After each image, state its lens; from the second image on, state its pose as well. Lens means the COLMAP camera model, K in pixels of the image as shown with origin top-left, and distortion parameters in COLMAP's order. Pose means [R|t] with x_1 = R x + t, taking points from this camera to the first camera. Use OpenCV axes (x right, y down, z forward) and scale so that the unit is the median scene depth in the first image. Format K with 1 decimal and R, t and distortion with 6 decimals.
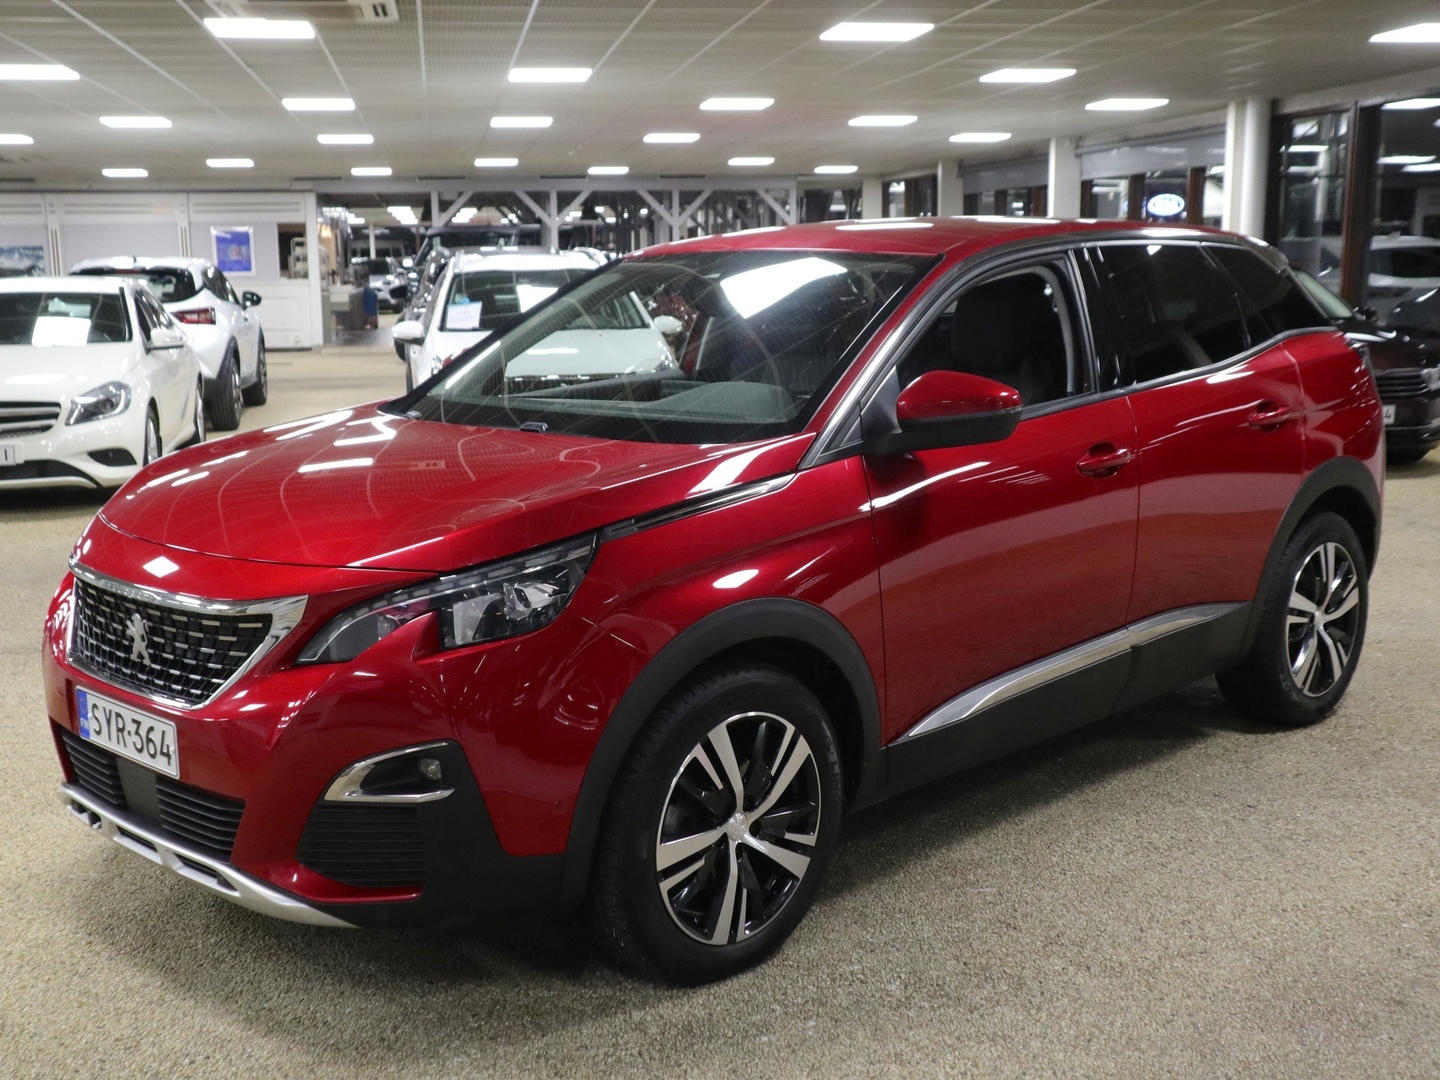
lens RADIAL K [[1647.0, 0, 683.0], [0, 1647.0, 541.8], [0, 0, 1]] dist [0.000026, 0.002518]
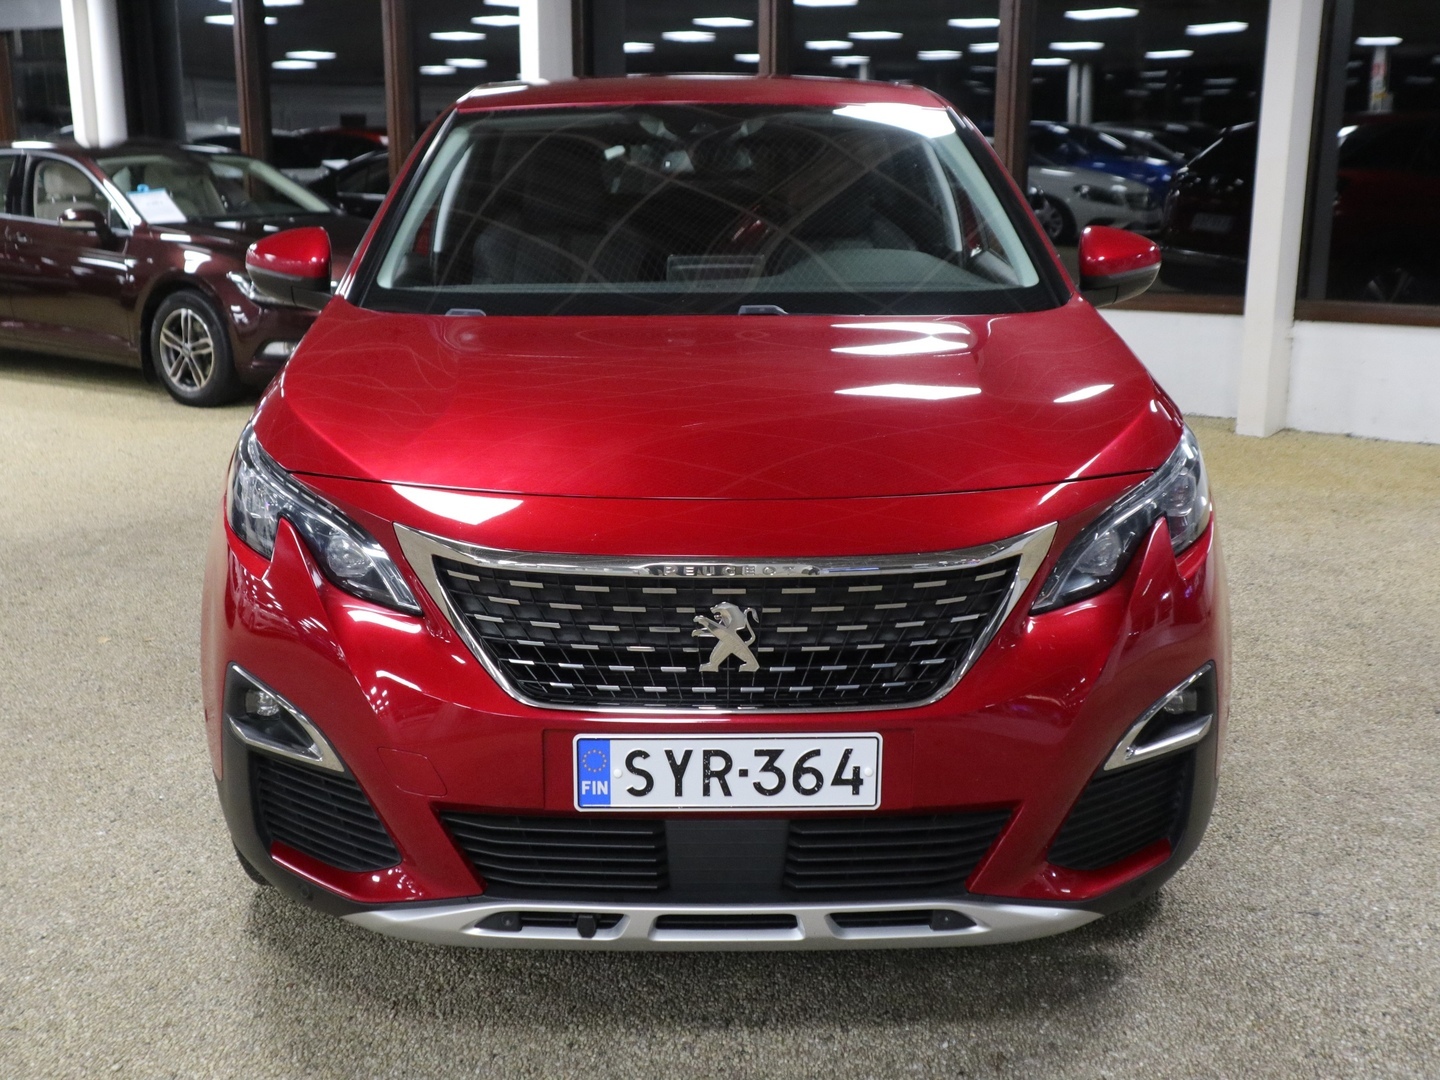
lens RADIAL K [[1647.0, 0, 683.0], [0, 1647.0, 541.8], [0, 0, 1]] dist [0.000026, 0.002518]
pose [[0.694291, -0.158554, 0.702012, -0.828338], [0.114277, 0.987343, 0.109978, -0.059370], [-0.710564, 0.003867, 0.703622, 0.531553]]
